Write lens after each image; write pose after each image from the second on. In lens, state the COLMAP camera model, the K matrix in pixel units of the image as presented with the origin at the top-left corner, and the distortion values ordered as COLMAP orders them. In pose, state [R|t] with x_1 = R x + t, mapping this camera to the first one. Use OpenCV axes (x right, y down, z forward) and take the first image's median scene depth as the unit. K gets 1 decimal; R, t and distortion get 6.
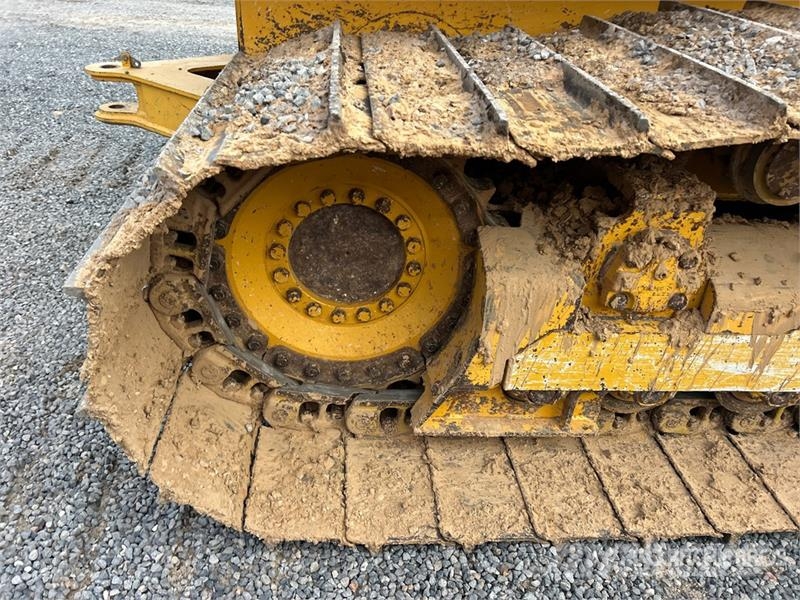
lens RADIAL K [[605.4, 0, 396.3], [0, 605.4, 305.8], [0, 0, 1]] dist [0.069326, -0.087546]
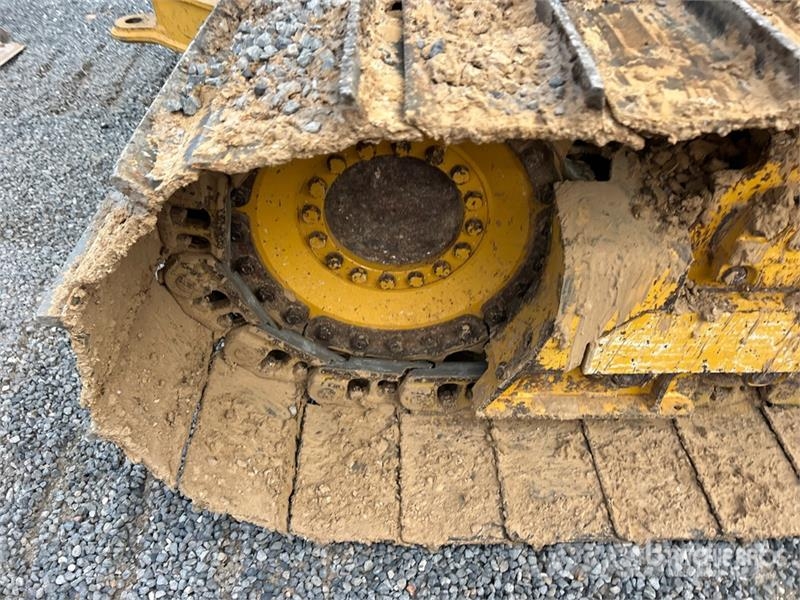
lens RADIAL K [[603.0, 0, 407.9], [0, 603.0, 302.7], [0, 0, 1]] dist [0.062747, -0.075539]
pose [[0.995264, -0.013874, -0.096210, 0.018670], [0.031536, 0.982314, 0.184568, -0.126250], [0.091947, -0.186728, 0.978099, 0.177458]]
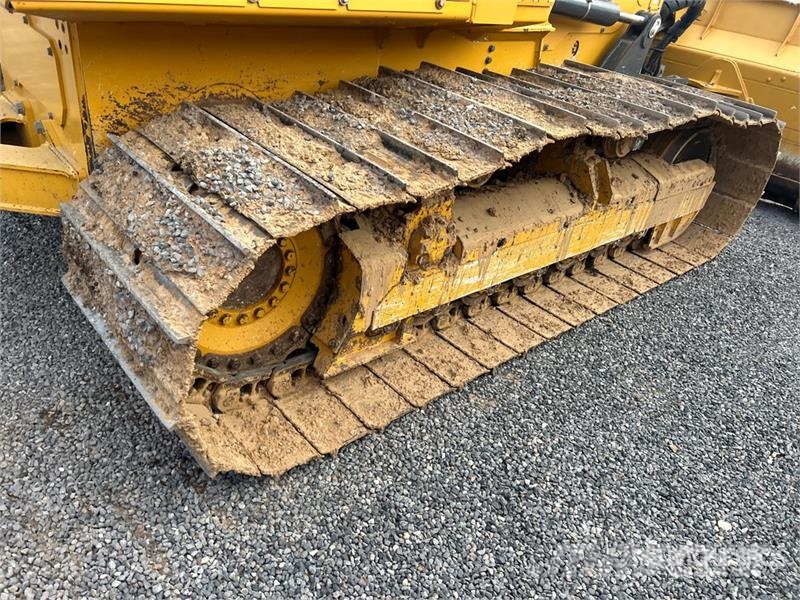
lens RADIAL K [[605.8, 0, 399.9], [0, 605.8, 310.8], [0, 0, 1]] dist [0.082047, -0.094739]
pose [[0.796056, -0.285383, 0.533715, -0.611615], [0.247670, 0.958238, 0.142970, -0.122569], [-0.552227, 0.018373, 0.833491, -0.368653]]
